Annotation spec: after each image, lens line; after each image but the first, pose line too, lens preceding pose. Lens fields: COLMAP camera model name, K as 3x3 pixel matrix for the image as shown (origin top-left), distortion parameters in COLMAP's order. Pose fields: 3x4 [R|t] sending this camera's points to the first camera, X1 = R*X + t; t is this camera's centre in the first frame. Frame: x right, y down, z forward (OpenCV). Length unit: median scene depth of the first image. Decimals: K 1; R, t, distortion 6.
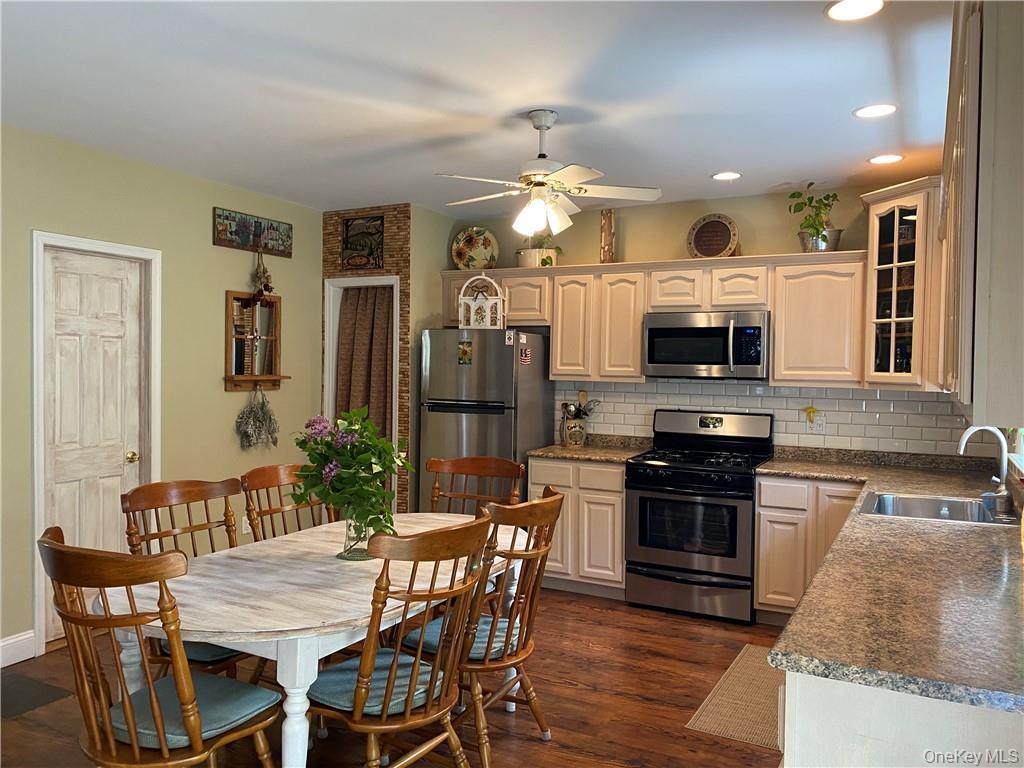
lens RADIAL K [[784.3, 0, 493.4], [0, 784.3, 391.2], [0, 0, 1]] dist [0.061697, -0.084594]
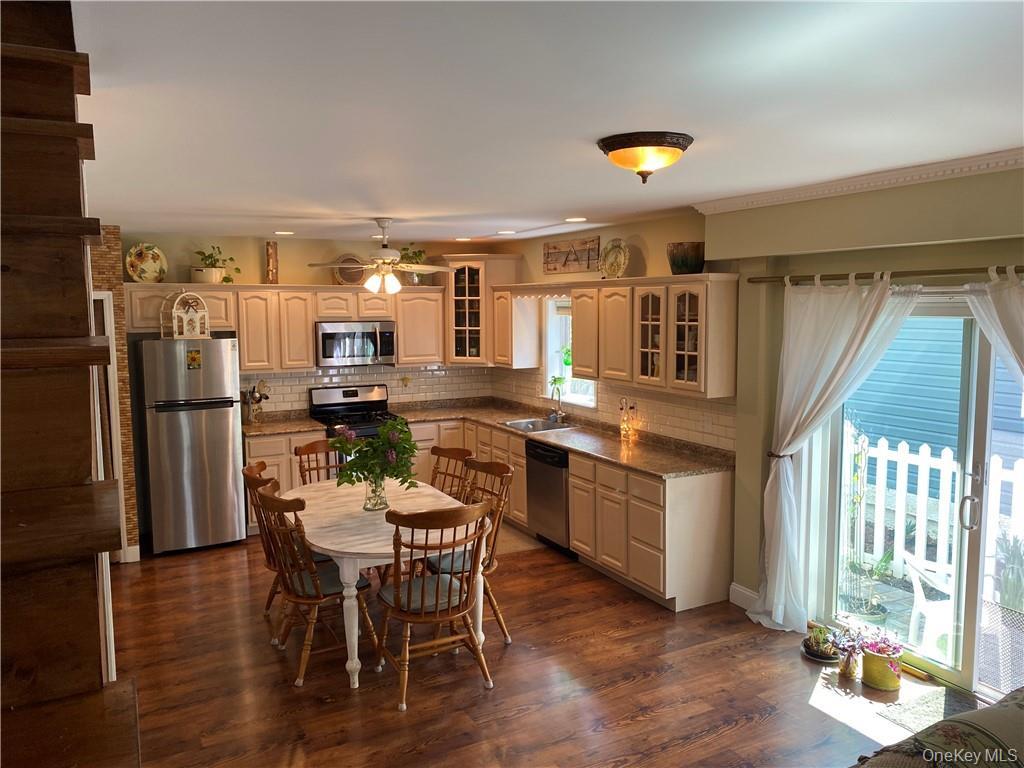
lens RADIAL K [[784.3, 0, 504.5], [0, 784.3, 380.8], [0, 0, 1]] dist [0.061697, -0.084594]
pose [[0.561310, -0.101450, 0.821364, -0.776946], [0.041658, 0.994664, 0.094387, -0.112252], [-0.826557, -0.018764, 0.562541, -0.072115]]
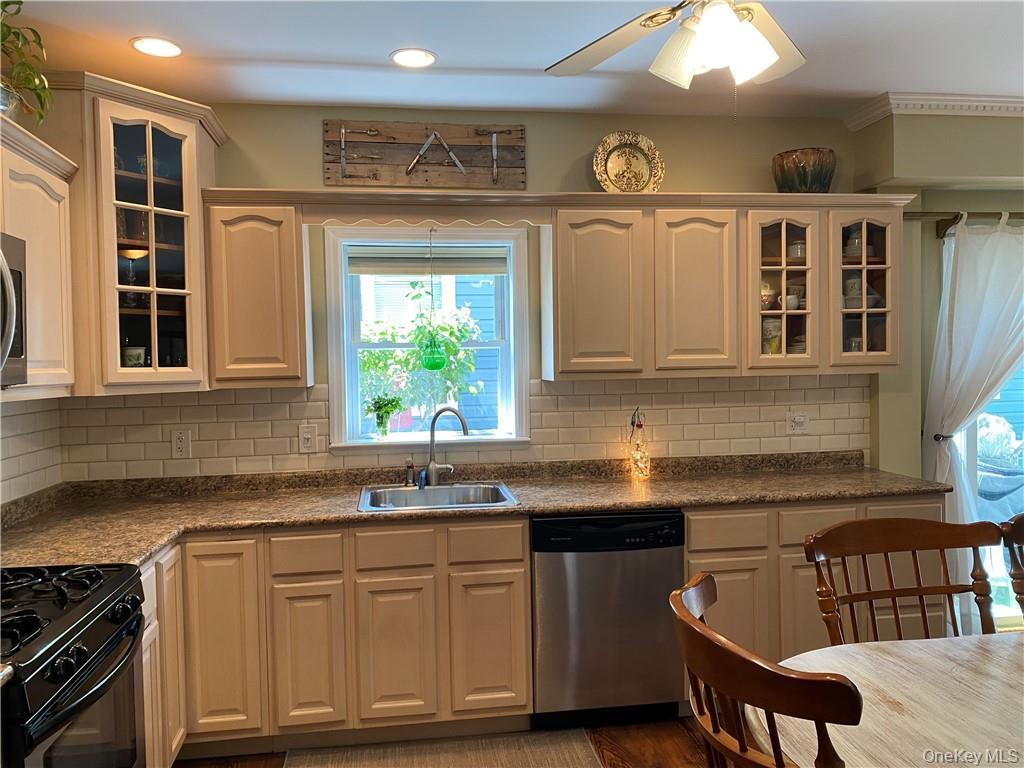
lens RADIAL K [[784.3, 0, 509.3], [0, 784.3, 380.5], [0, 0, 1]] dist [0.061697, -0.084594]
pose [[-0.596378, -0.023488, 0.802360, -0.184226], [0.037223, 0.997687, 0.056874, -0.032861], [-0.801840, 0.063785, -0.594125, 0.962565]]
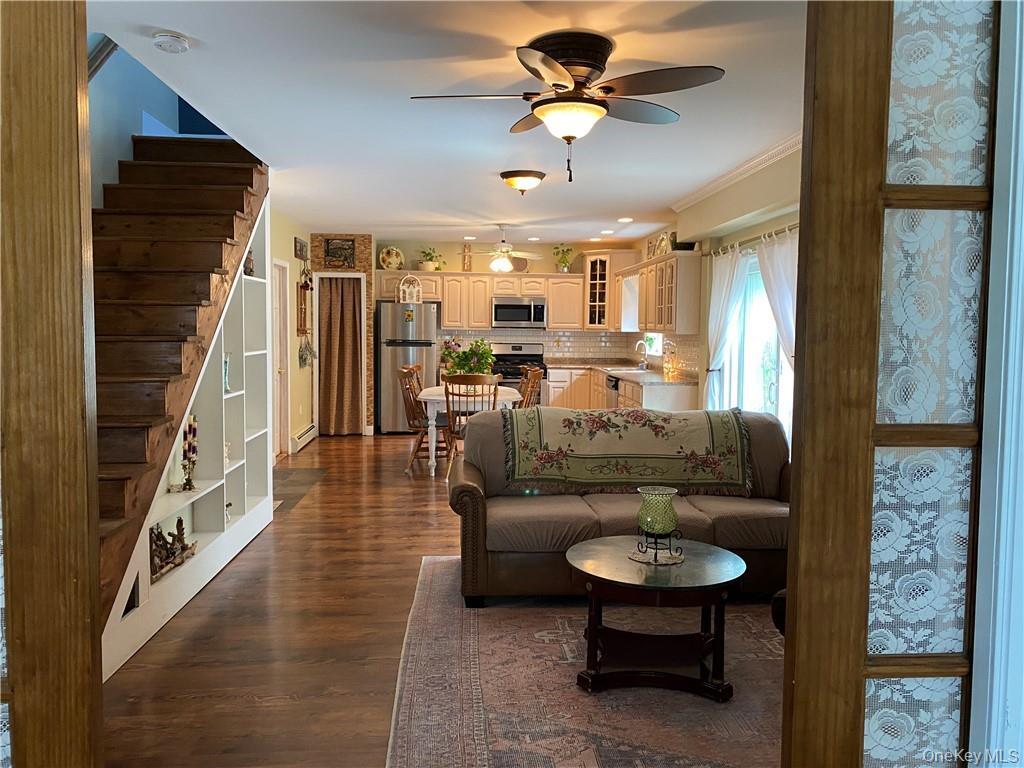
lens RADIAL K [[784.3, 0, 530.8], [0, 784.3, 382.8], [0, 0, 1]] dist [0.061697, -0.084594]
pose [[0.837340, -0.046055, 0.544738, -0.869760], [0.019418, 0.998322, 0.054555, 0.017690], [-0.546337, -0.035103, 0.836830, -0.821127]]
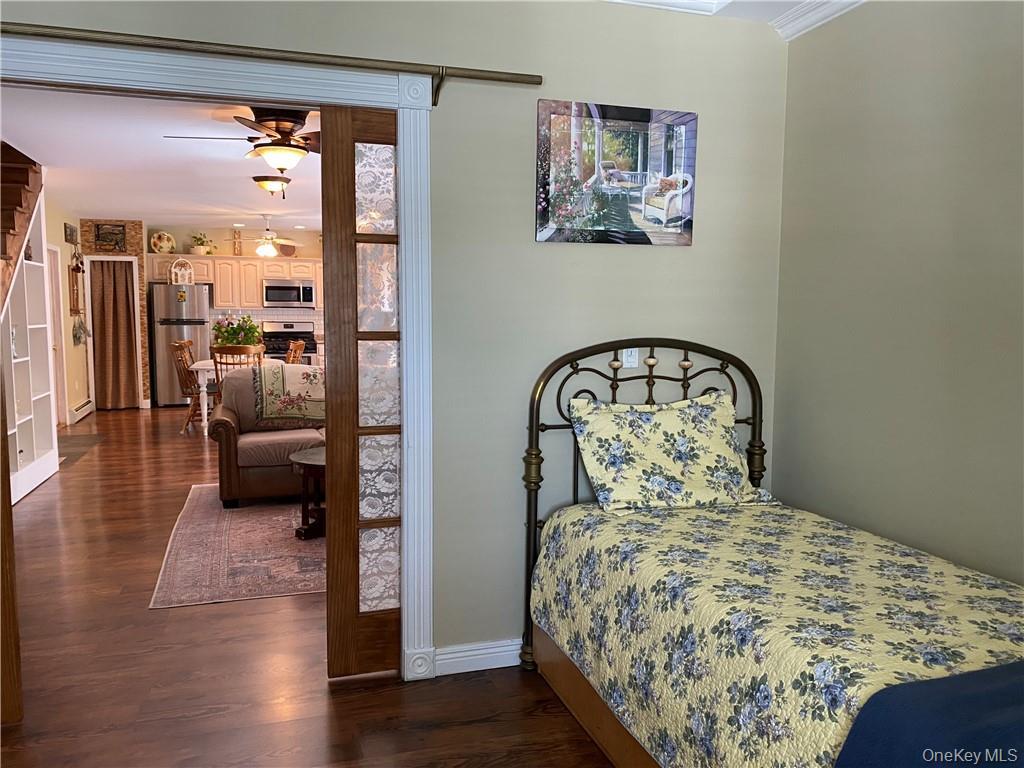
lens RADIAL K [[784.3, 0, 499.4], [0, 784.3, 387.8], [0, 0, 1]] dist [0.061697, -0.084594]
pose [[0.700486, -0.082458, 0.708887, -0.984761], [0.029516, 0.995800, 0.086666, 0.037565], [-0.713056, -0.039785, 0.699978, -1.131701]]
